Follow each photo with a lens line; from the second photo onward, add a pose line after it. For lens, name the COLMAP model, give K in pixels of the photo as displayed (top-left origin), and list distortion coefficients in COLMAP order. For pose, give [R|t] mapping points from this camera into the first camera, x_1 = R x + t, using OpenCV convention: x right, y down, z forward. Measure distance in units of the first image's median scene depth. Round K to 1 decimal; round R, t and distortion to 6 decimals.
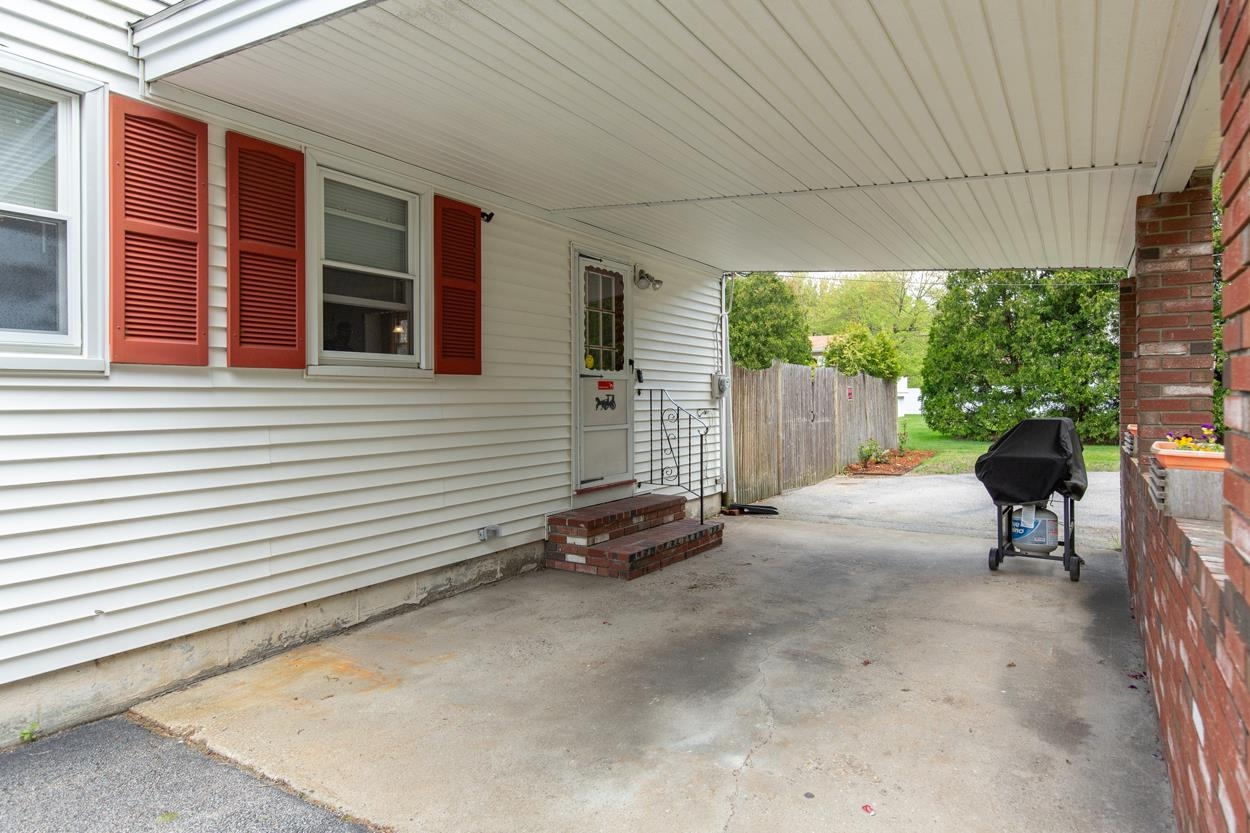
lens RADIAL K [[714.2, 0, 627.5], [0, 714.2, 391.4], [0, 0, 1]] dist [0.002803, 0.000631]
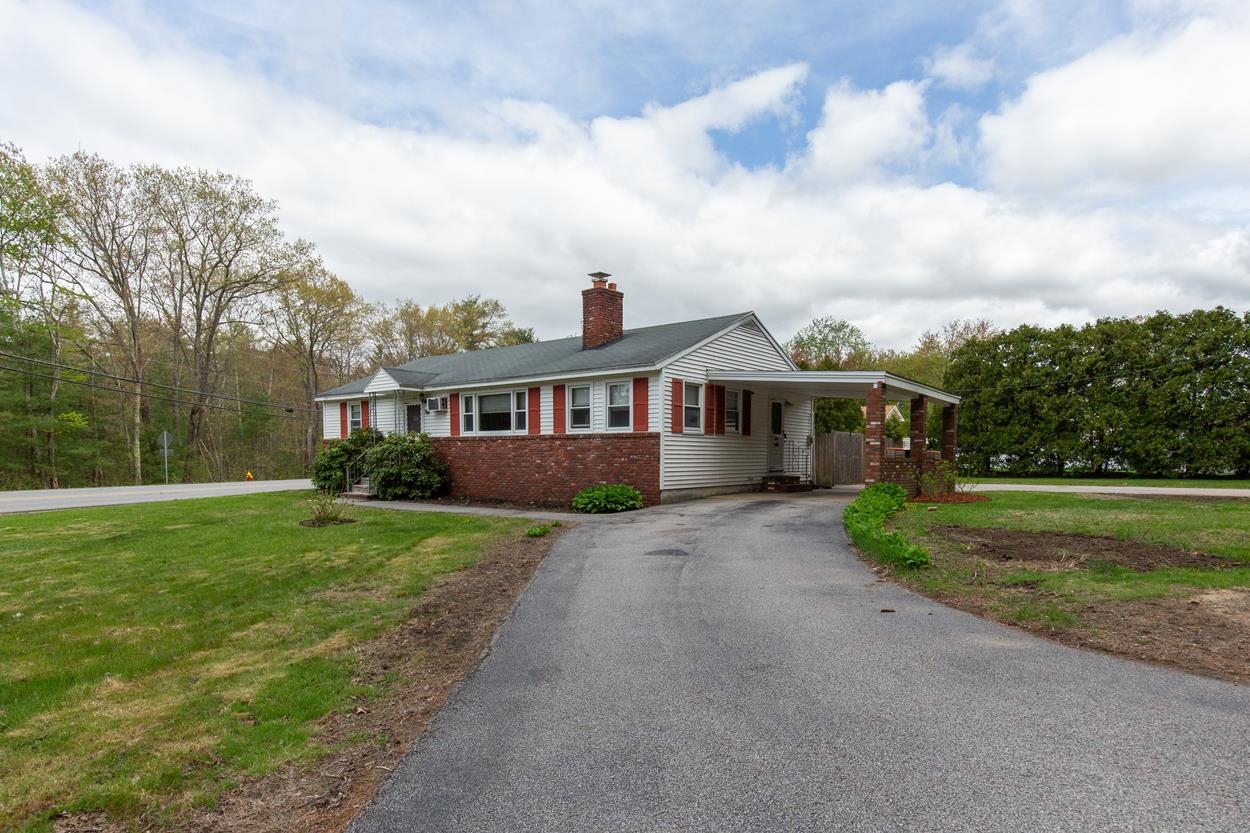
lens RADIAL K [[665.0, 0, 622.6], [0, 665.0, 453.2], [0, 0, 1]] dist [-0.002521, -0.000395]
pose [[0.993729, 0.014922, -0.110812, -0.368052], [-0.014048, 0.999864, 0.008667, 0.036748], [0.110926, -0.007056, 0.993804, -1.945374]]
